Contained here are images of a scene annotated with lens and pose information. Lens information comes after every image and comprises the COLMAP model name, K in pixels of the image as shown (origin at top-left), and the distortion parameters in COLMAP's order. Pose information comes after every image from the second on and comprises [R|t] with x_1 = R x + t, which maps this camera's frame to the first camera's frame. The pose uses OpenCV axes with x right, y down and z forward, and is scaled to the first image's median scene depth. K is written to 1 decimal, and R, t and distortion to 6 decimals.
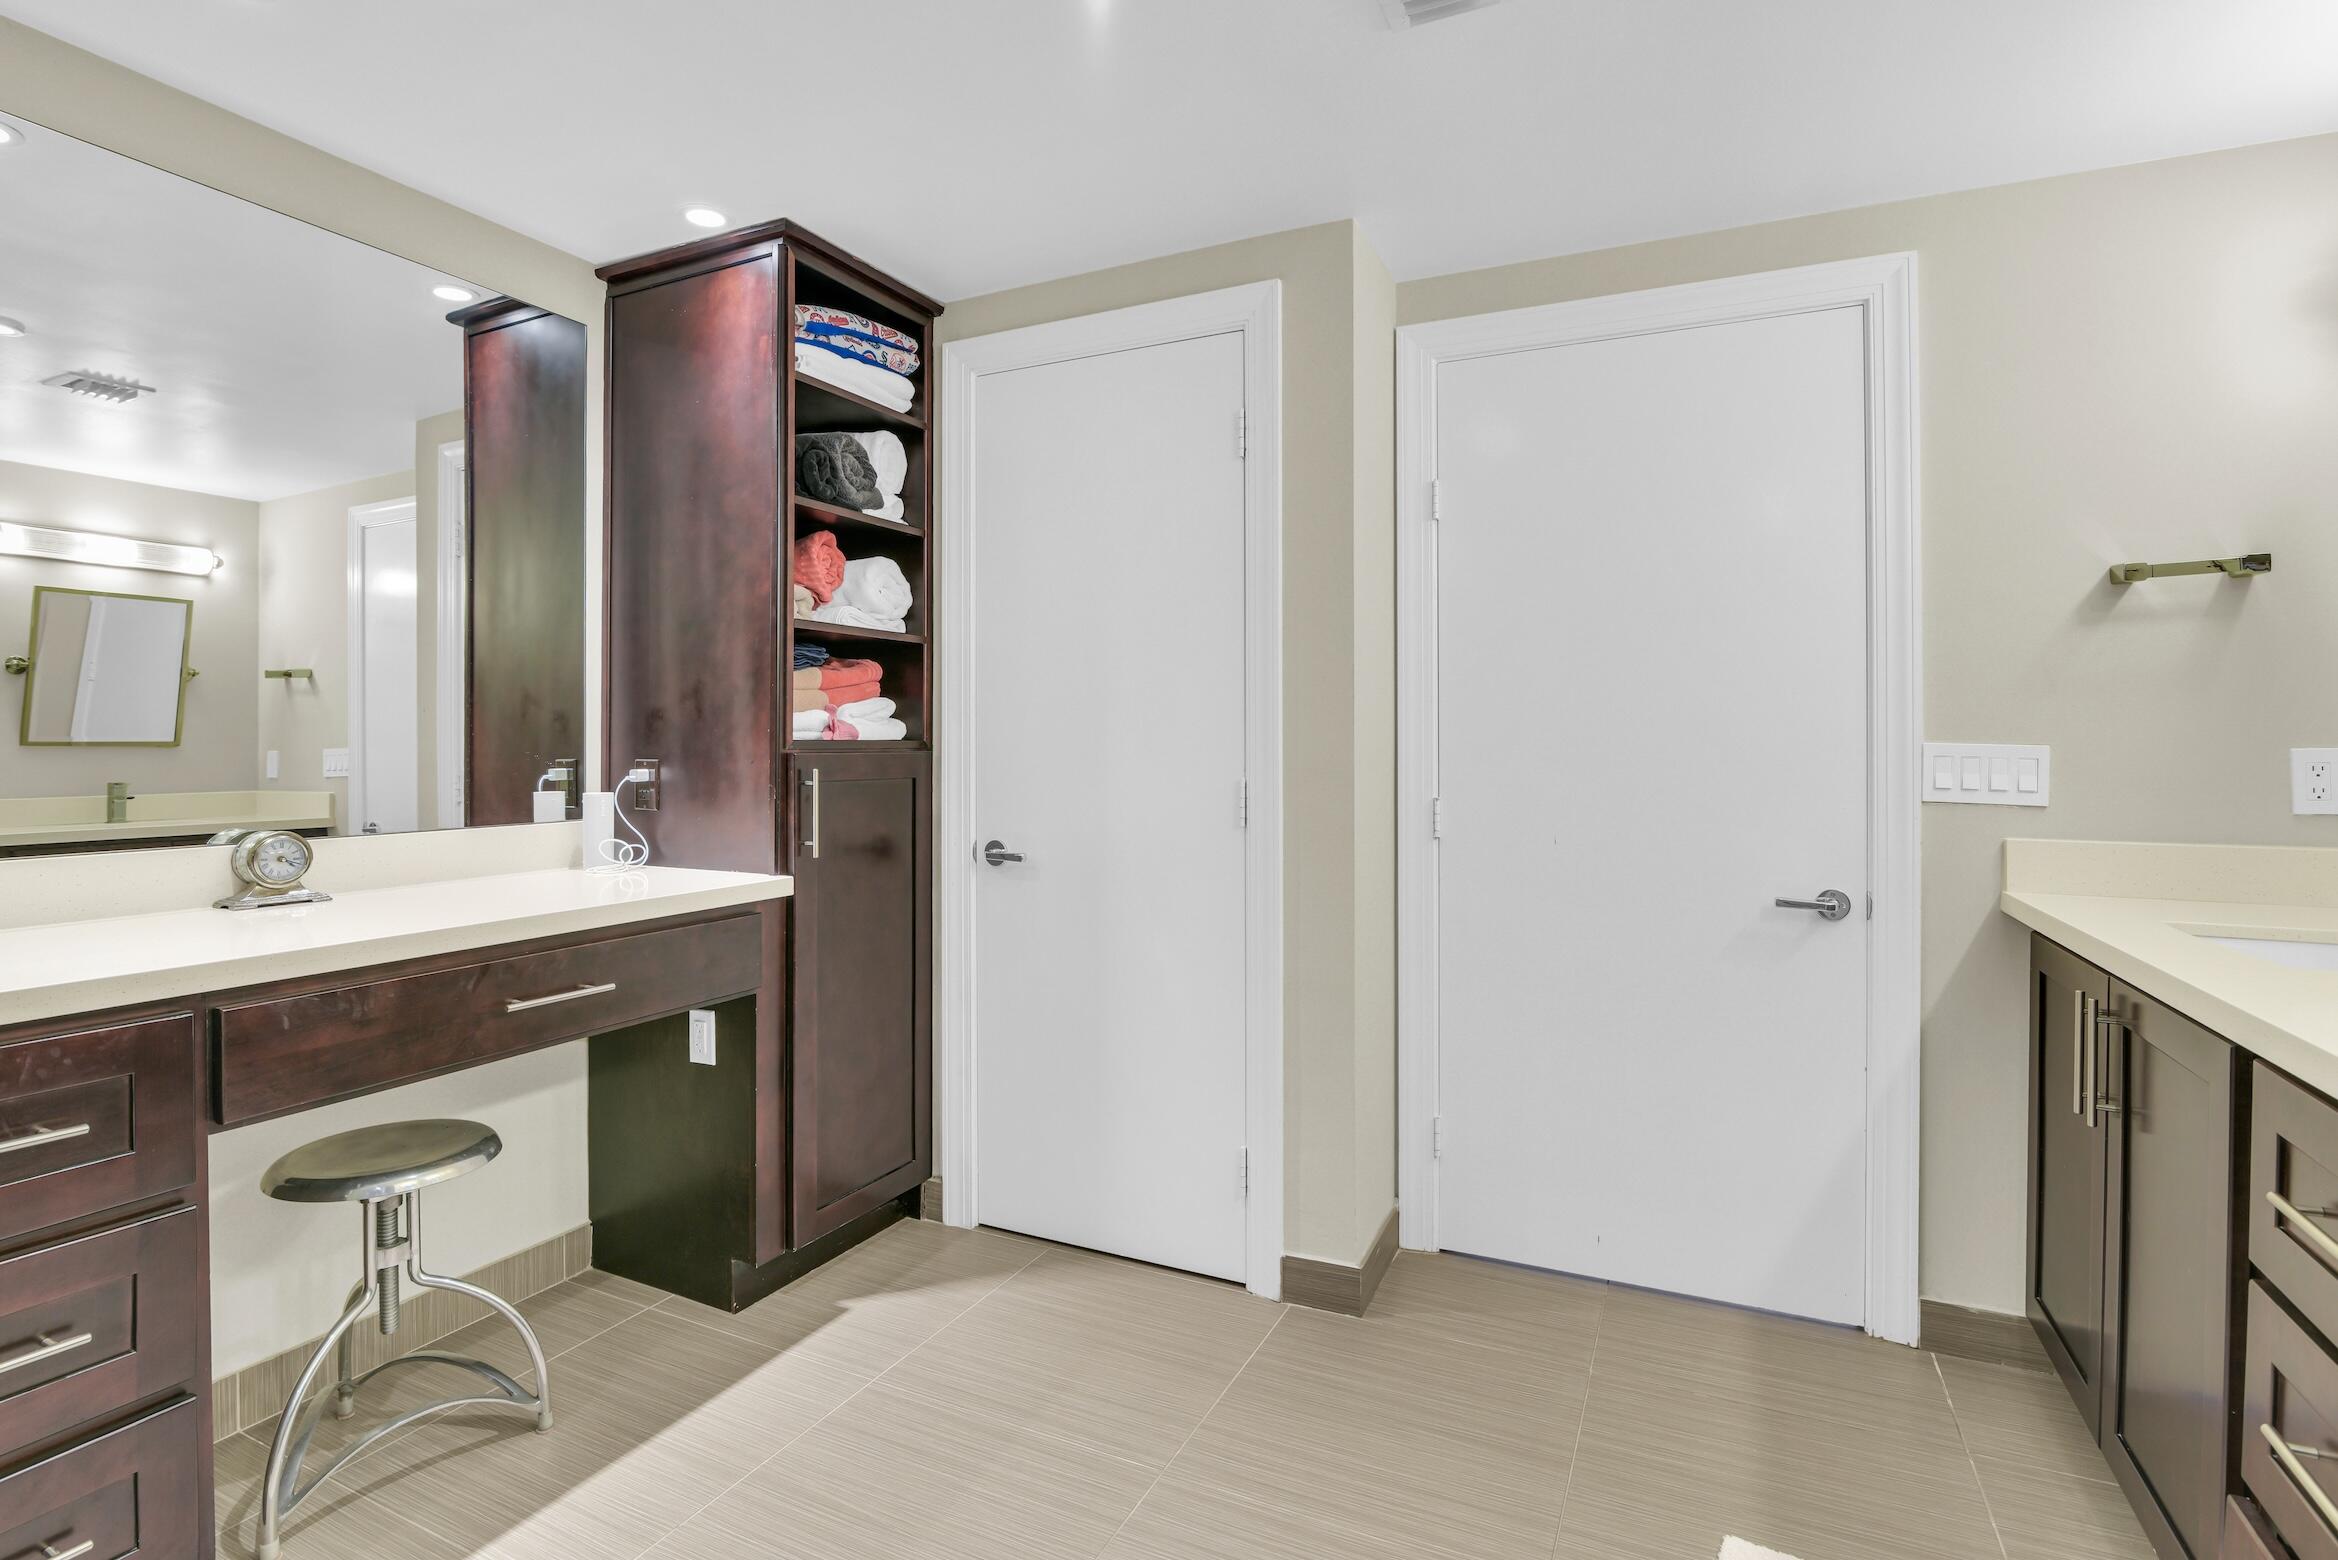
lens RADIAL K [[1095.5, 0, 1176.4], [0, 1095.5, 733.7], [0, 0, 1]] dist [-0.001048, 0.000173]
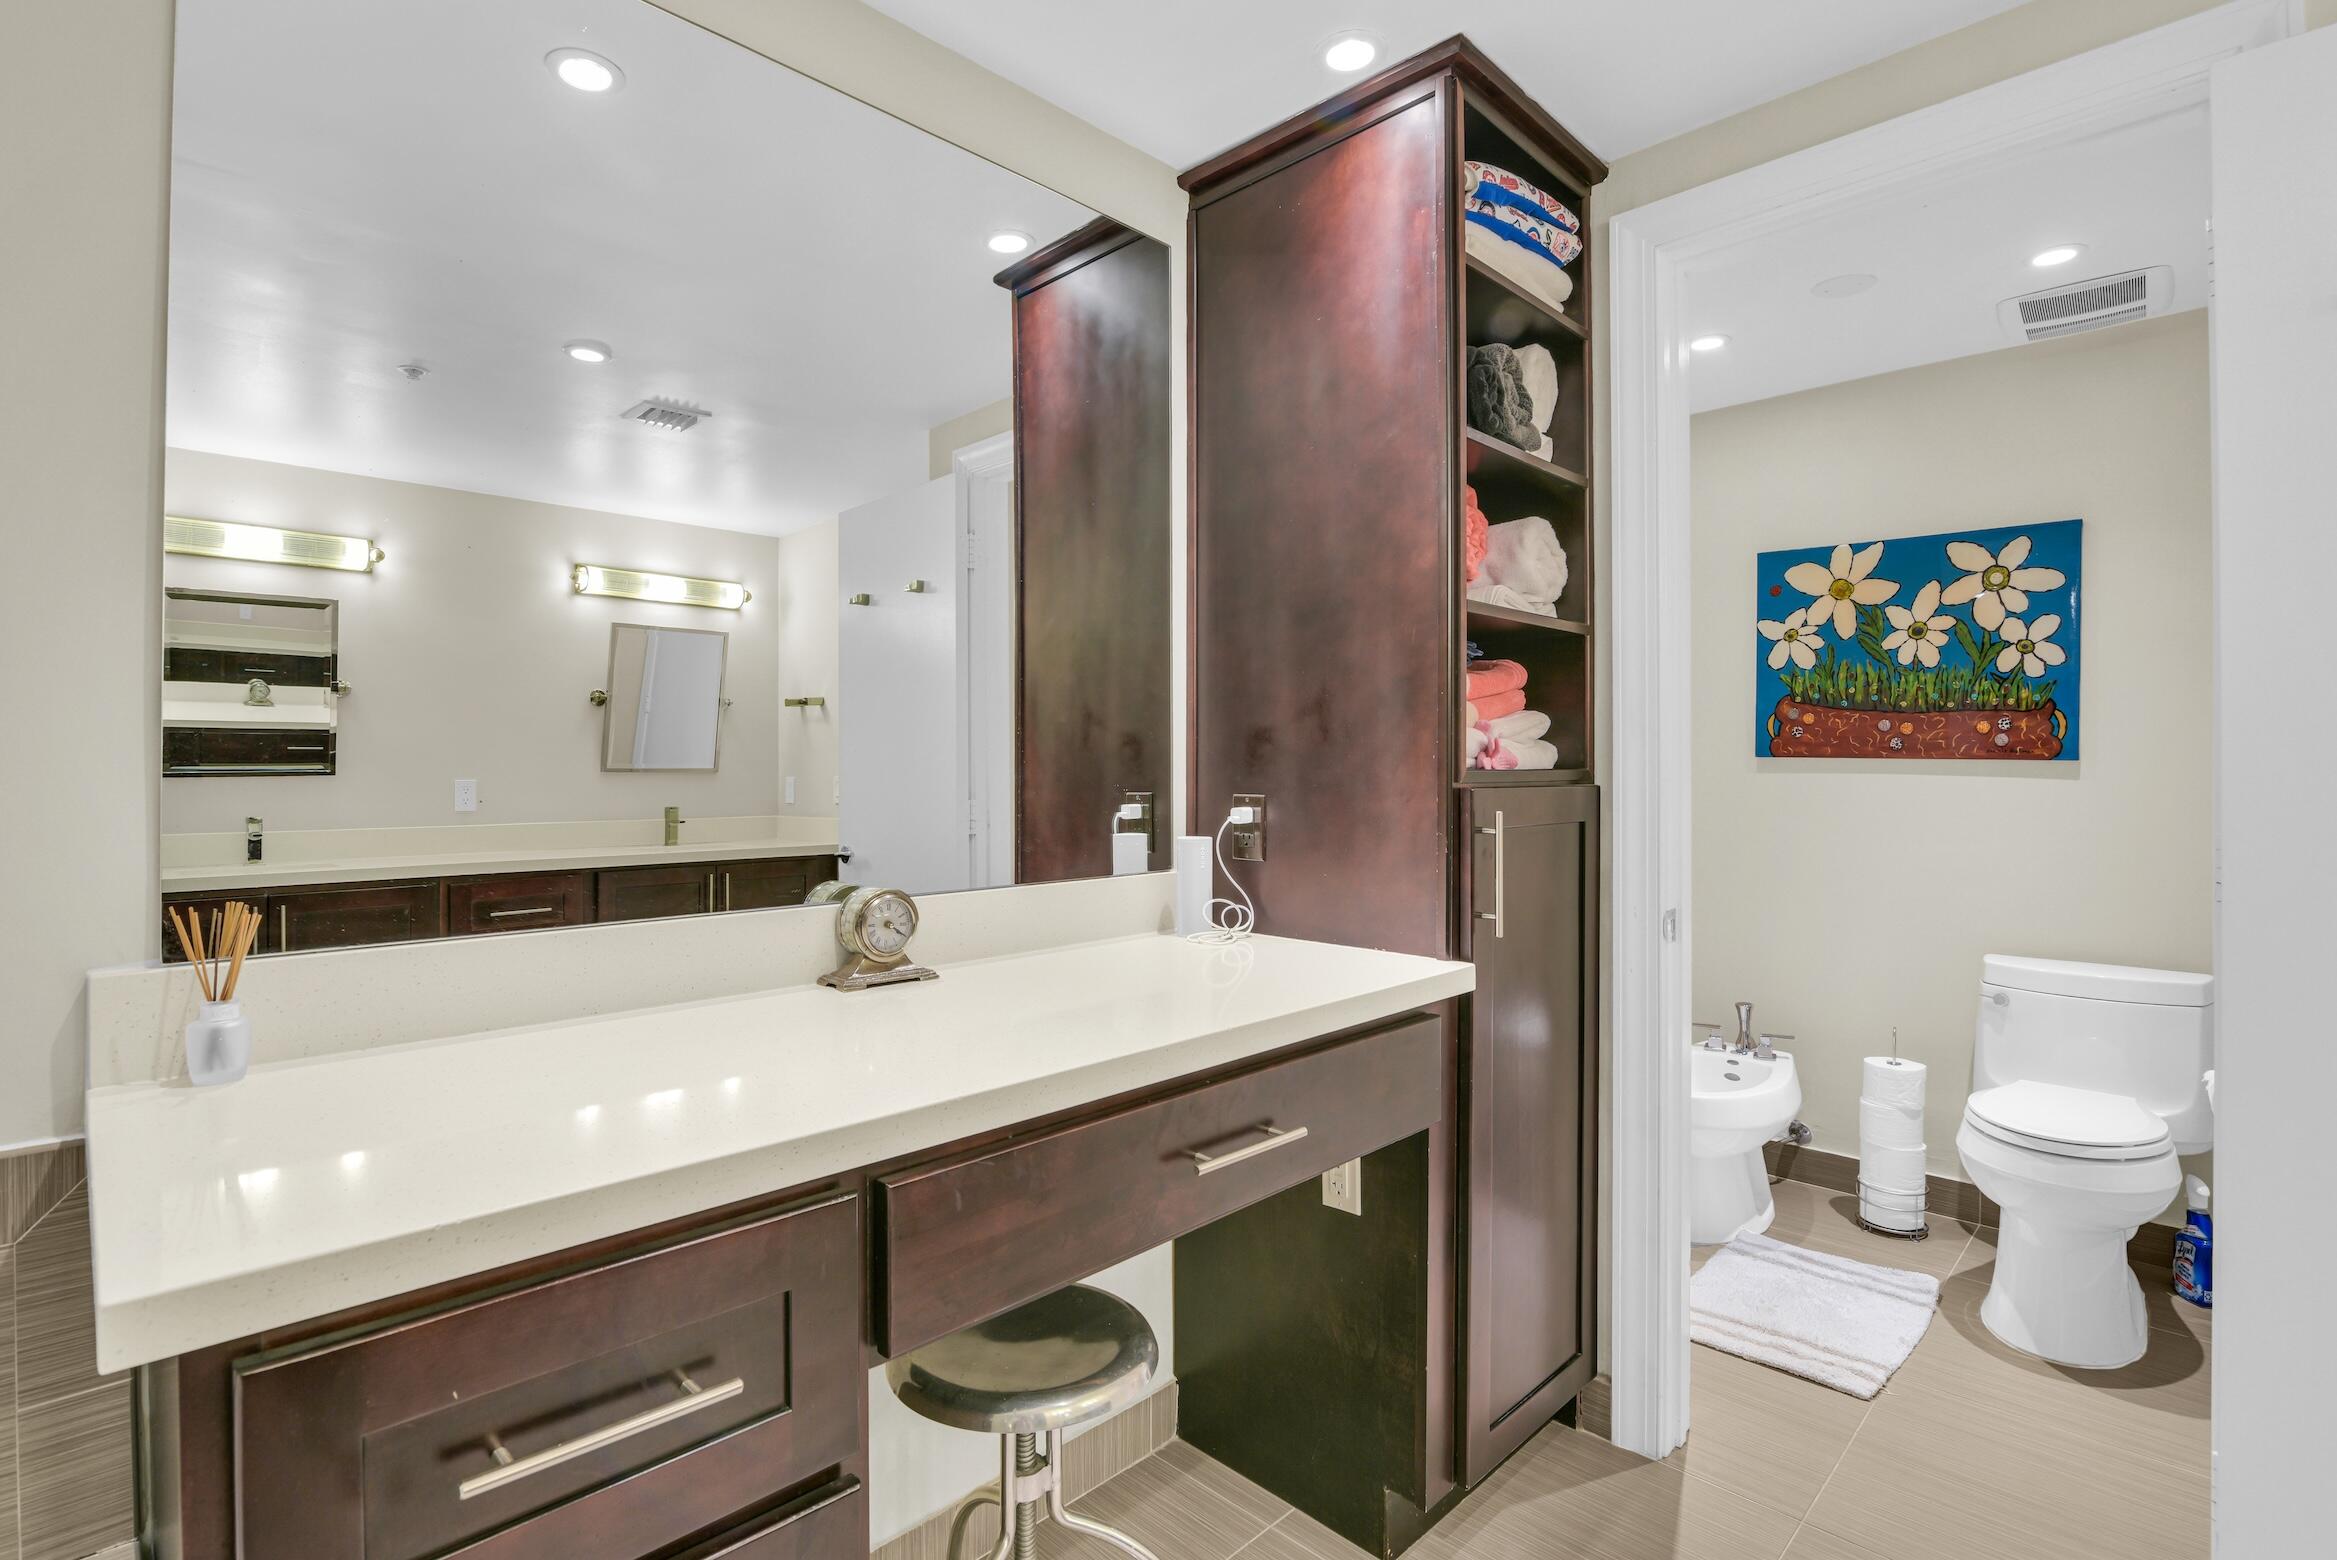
lens RADIAL K [[1109.8, 0, 1158.5], [0, 1109.8, 749.3], [0, 0, 1]] dist [0.000753, 0.000162]
pose [[0.944144, -0.005979, -0.329480, -0.284481], [0.003621, 0.999963, -0.007771, -0.002614], [0.329514, 0.006144, 0.944131, 0.240536]]
